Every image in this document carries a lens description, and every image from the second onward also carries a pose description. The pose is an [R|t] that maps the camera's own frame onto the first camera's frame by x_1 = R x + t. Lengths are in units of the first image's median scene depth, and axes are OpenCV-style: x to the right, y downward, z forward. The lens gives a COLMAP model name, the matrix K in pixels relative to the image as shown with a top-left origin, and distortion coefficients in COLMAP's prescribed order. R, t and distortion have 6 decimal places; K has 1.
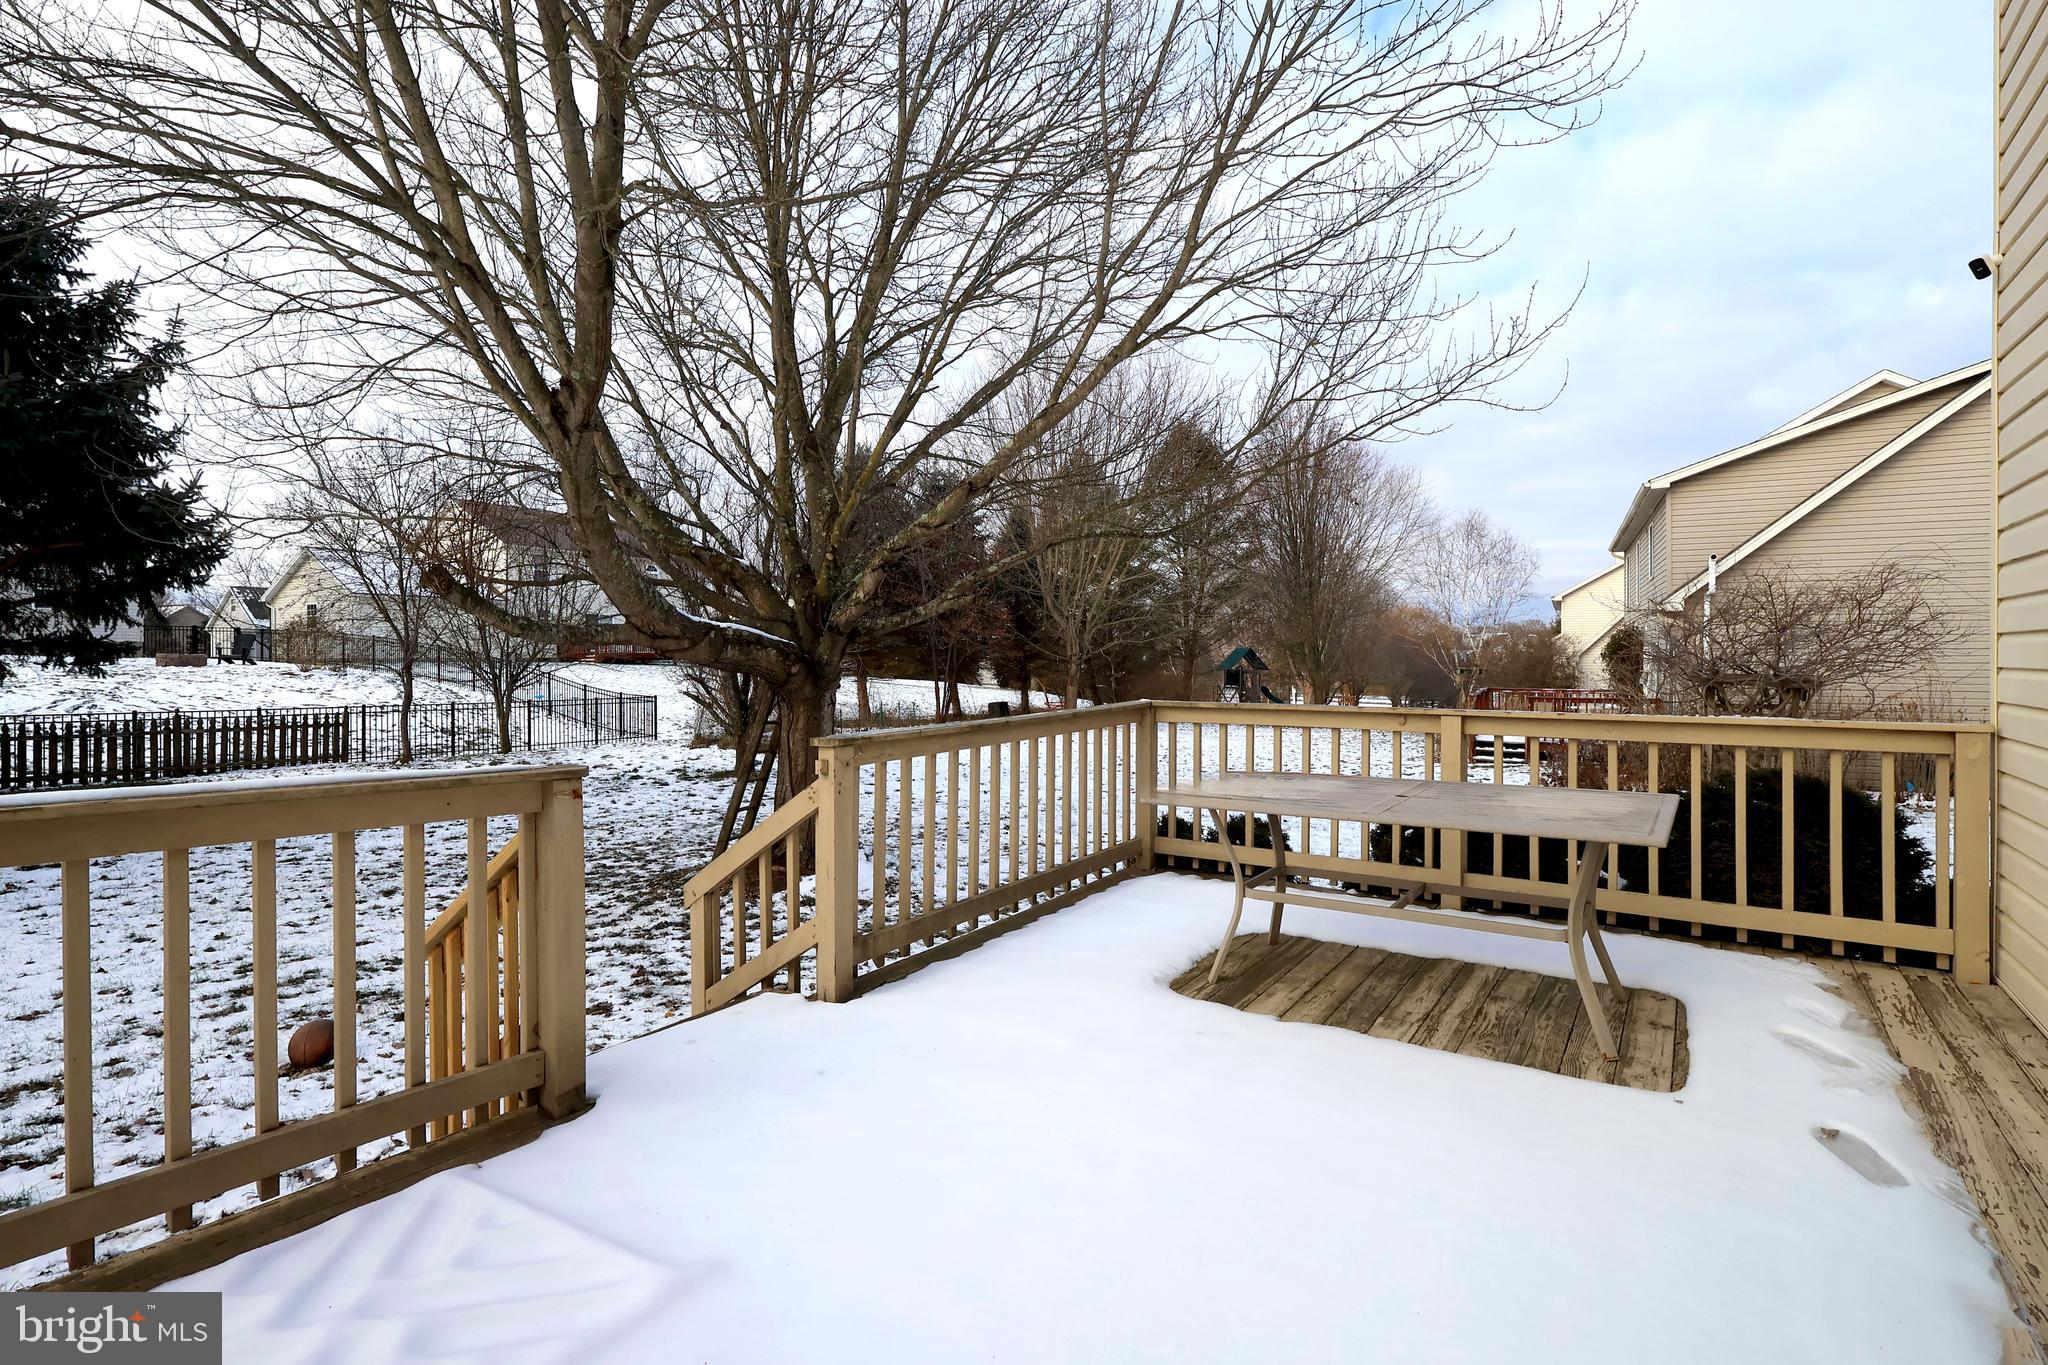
lens RADIAL K [[997.0, 0, 1024.0], [0, 997.0, 682.5], [0, 0, 1]] dist [-0.044551, -0.000030]
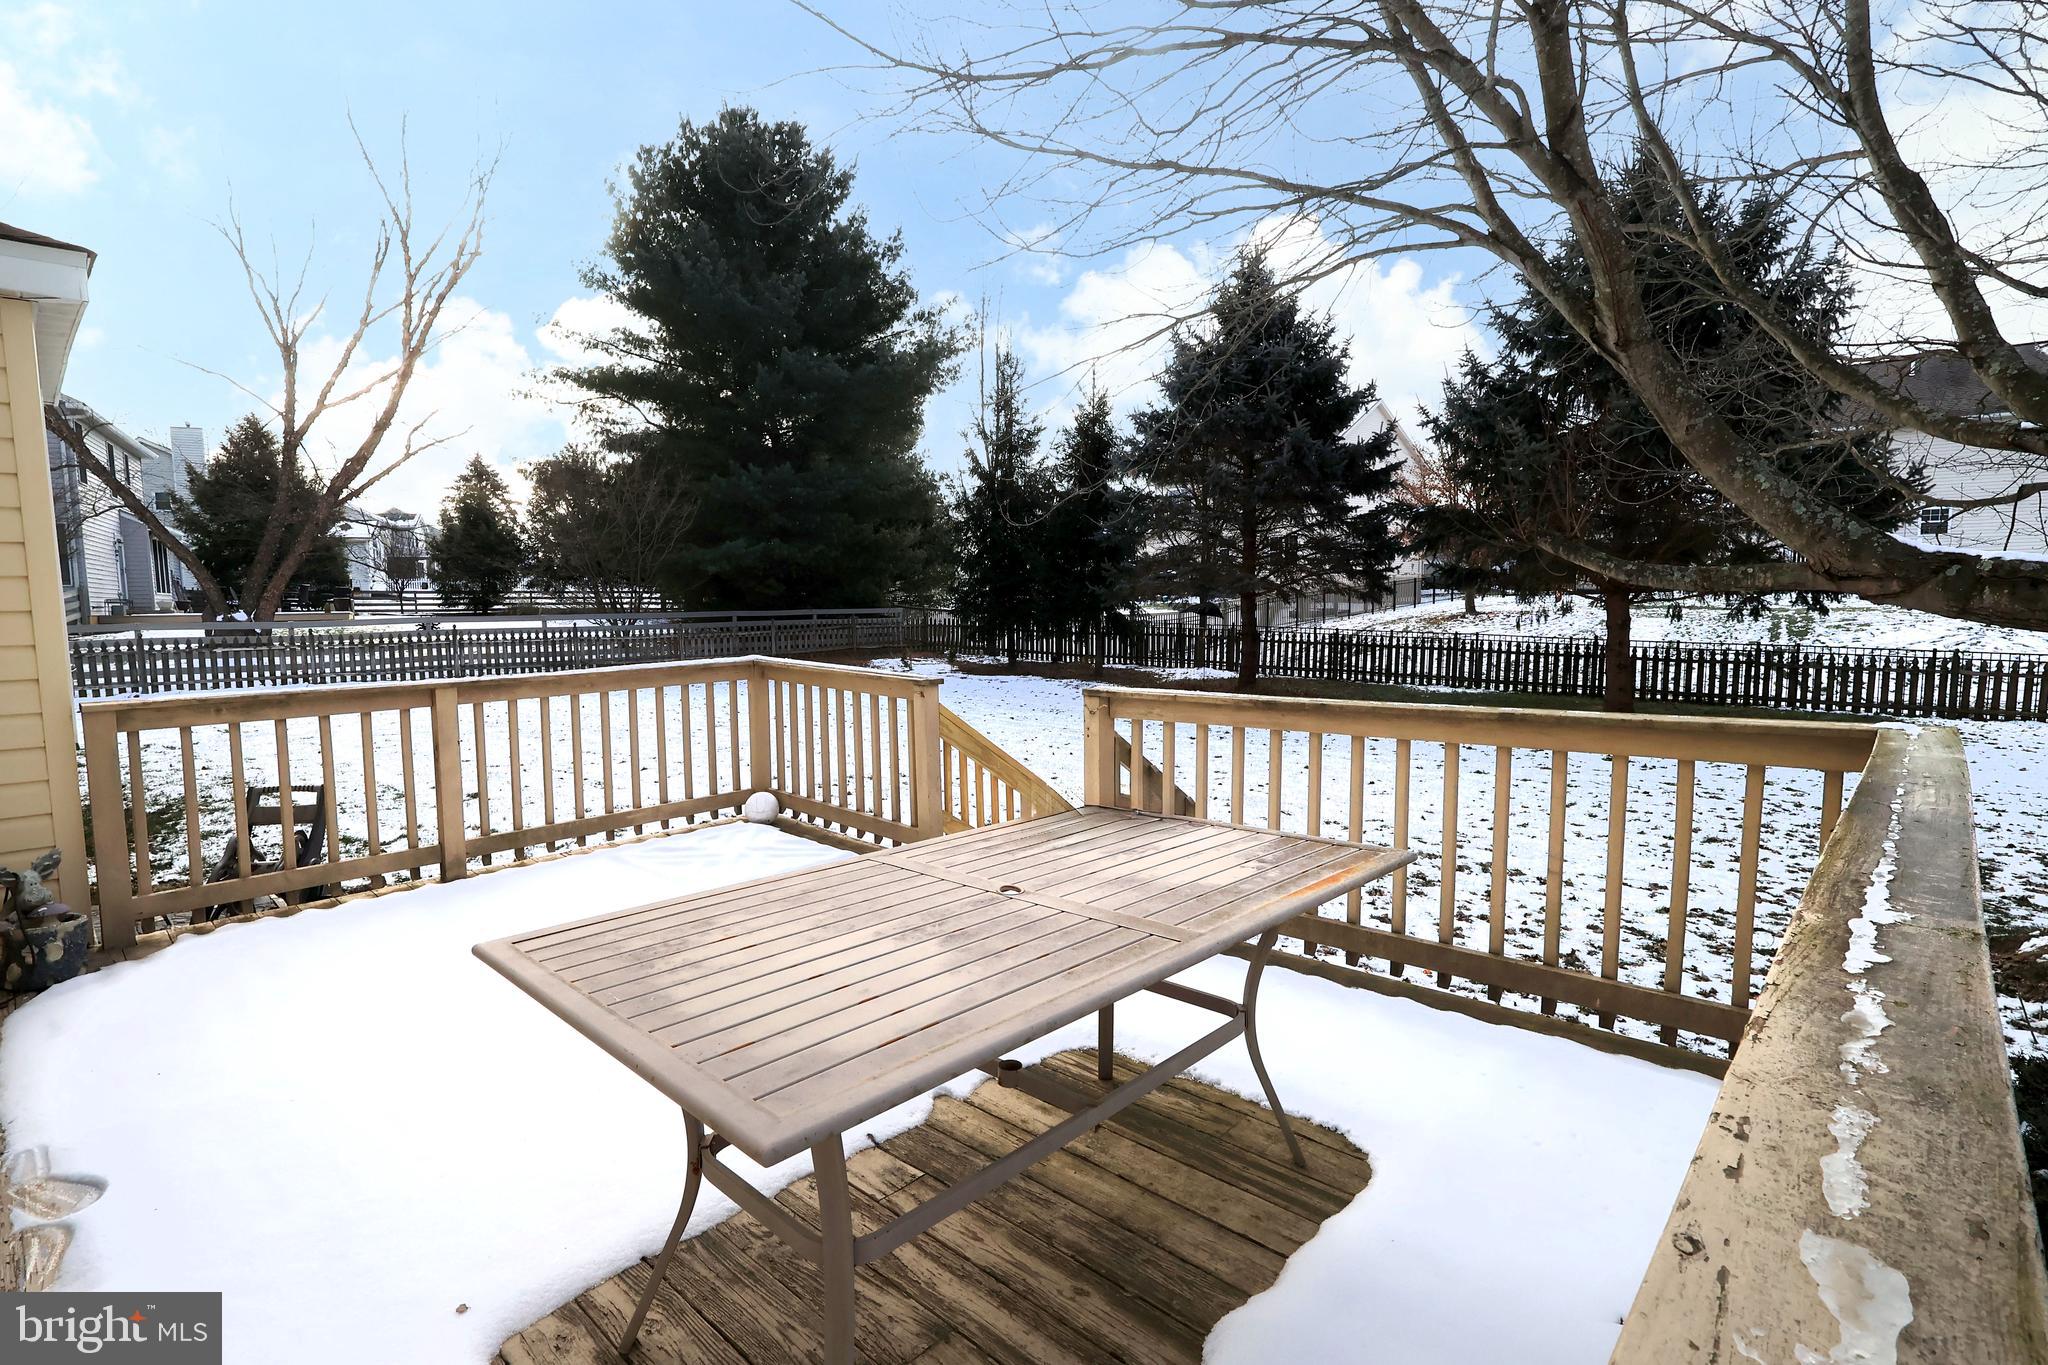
lens RADIAL K [[997.0, 0, 1024.0], [0, 997.0, 682.5], [0, 0, 1]] dist [-0.044551, -0.000030]
pose [[-0.162816, 0.095792, -0.981995, 0.845593], [-0.027398, 0.994453, 0.101550, -0.046258], [0.986276, 0.043439, -0.159288, 1.017144]]
